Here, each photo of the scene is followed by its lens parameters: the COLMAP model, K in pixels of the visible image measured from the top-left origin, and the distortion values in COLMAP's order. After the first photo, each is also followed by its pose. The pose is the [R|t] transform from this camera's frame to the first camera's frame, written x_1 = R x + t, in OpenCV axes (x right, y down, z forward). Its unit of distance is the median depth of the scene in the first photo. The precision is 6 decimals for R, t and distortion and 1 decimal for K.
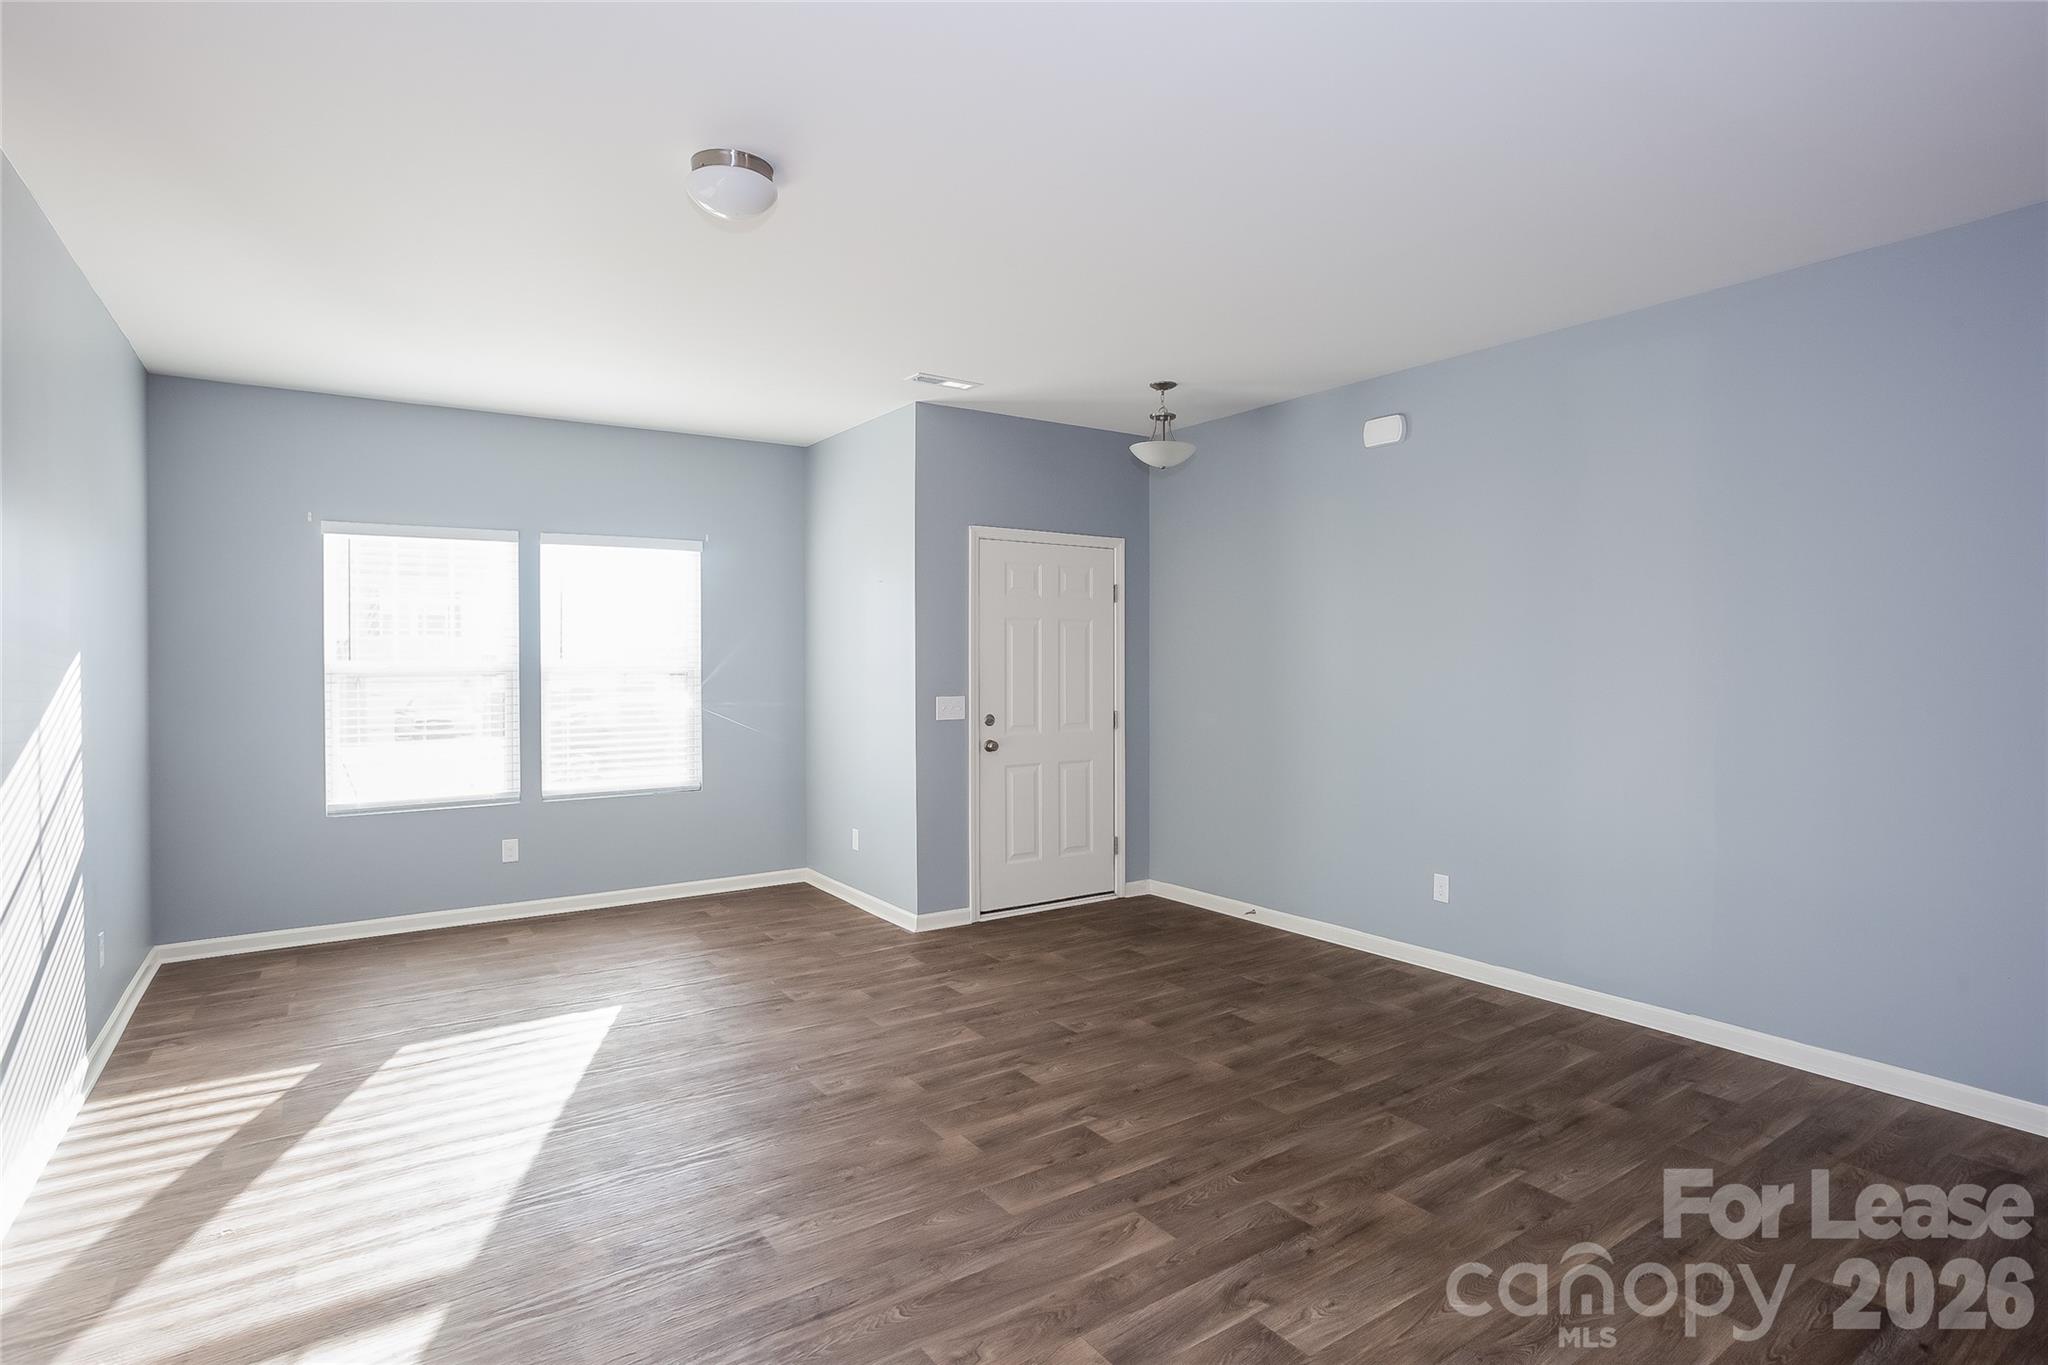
lens RADIAL K [[1018.2, 0, 1024.0], [0, 1018.2, 682.5], [0, 0, 1]] dist [-0.004652, 0.000082]
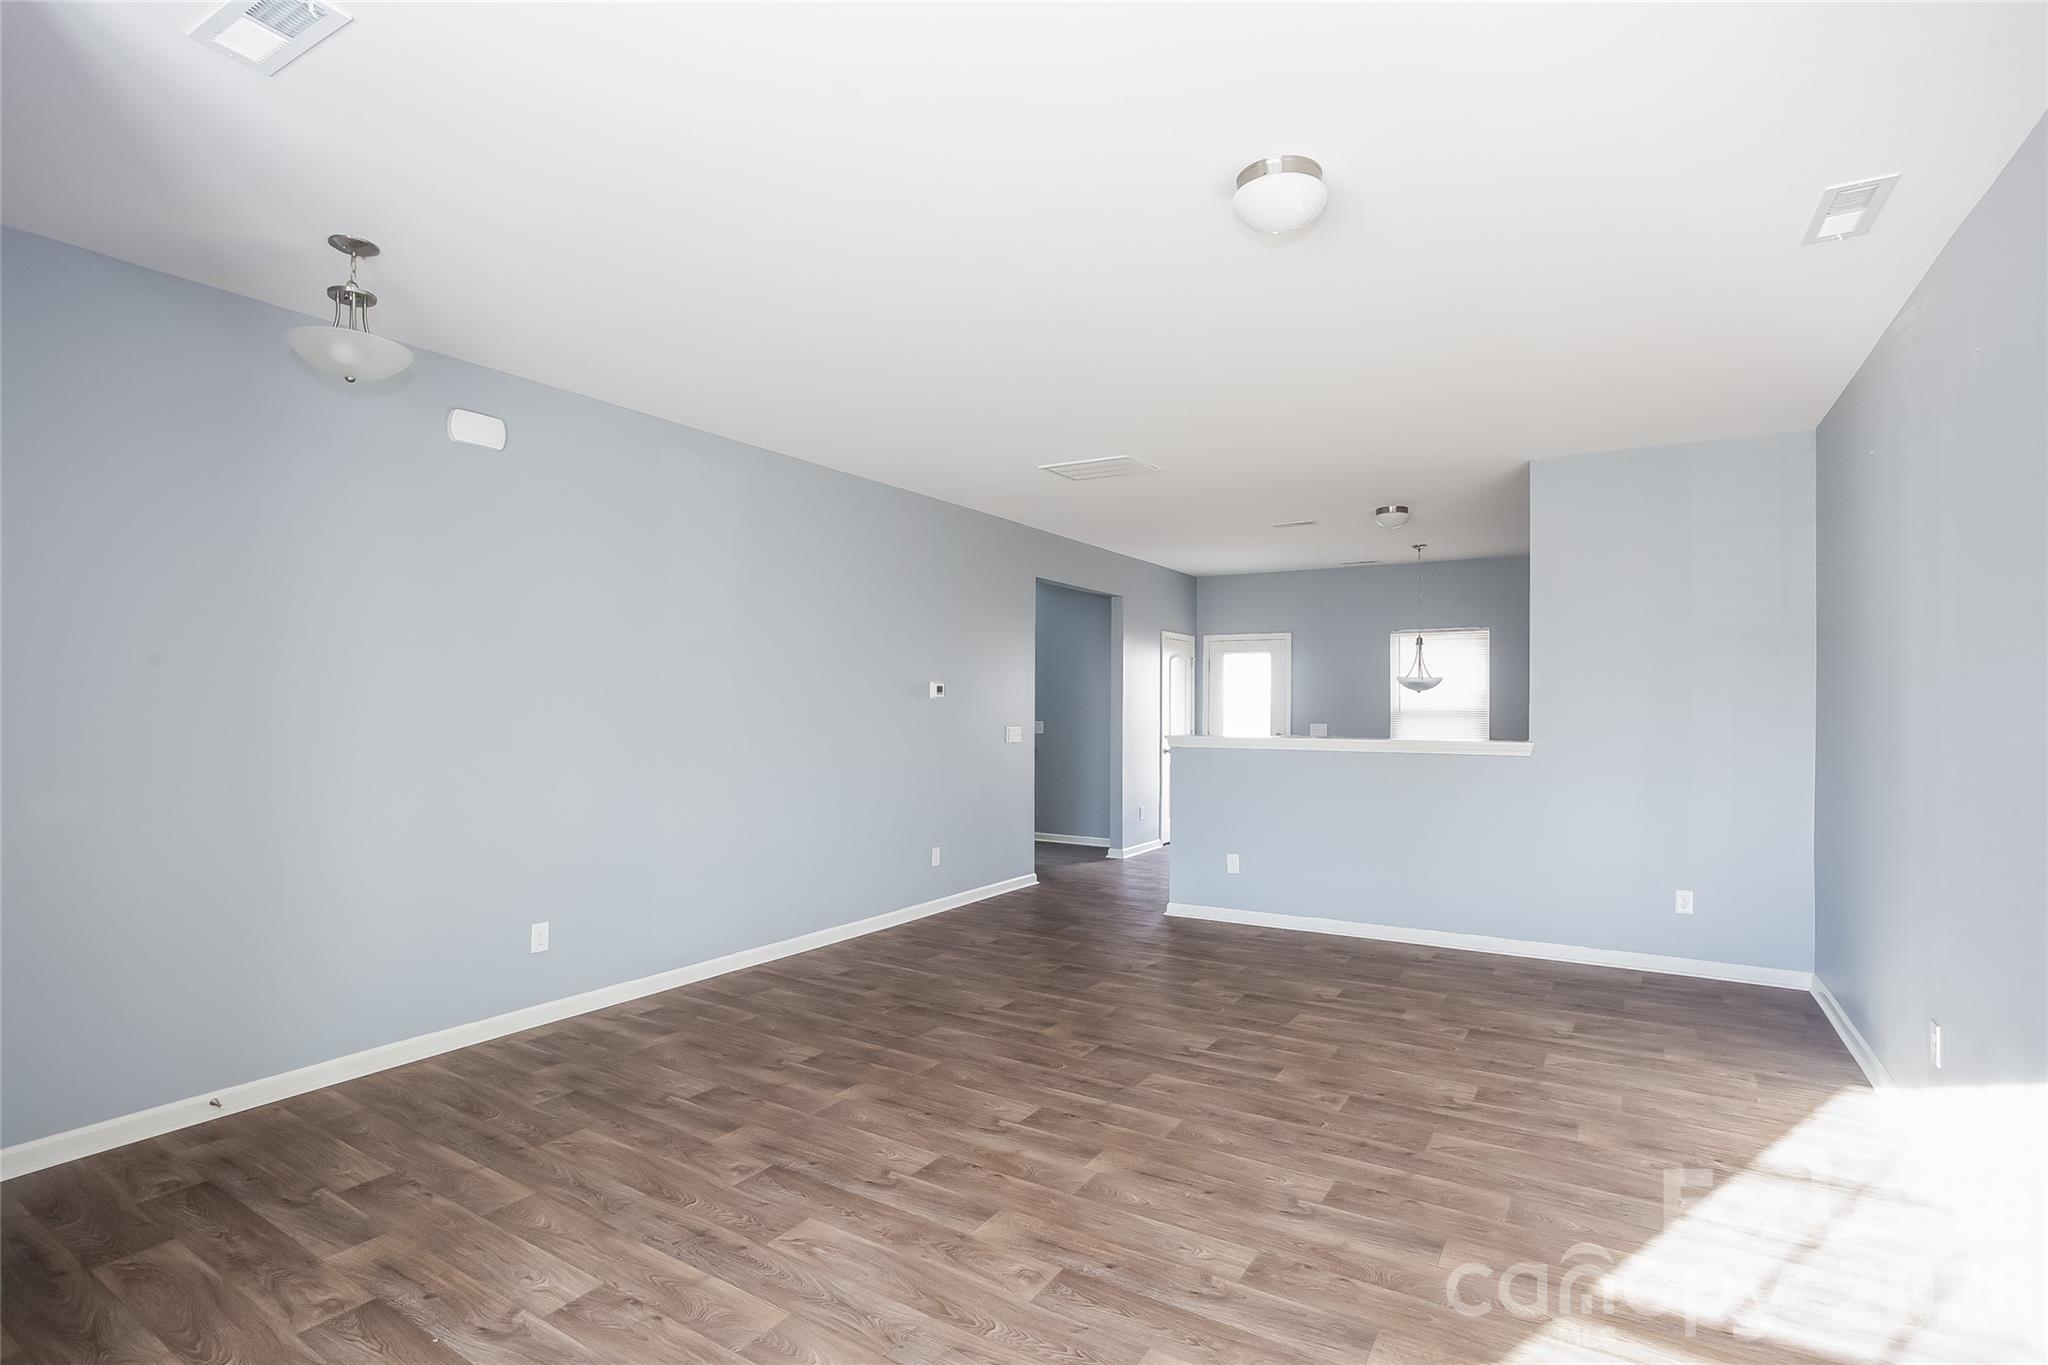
lens RADIAL K [[1018.2, 0, 1024.0], [0, 1018.2, 682.5], [0, 0, 1]] dist [-0.004652, 0.000082]
pose [[-0.409079, 0.024932, 0.912158, -0.746428], [0.008765, 0.999688, -0.023393, -0.010843], [-0.912457, -0.001575, -0.409170, 1.126126]]
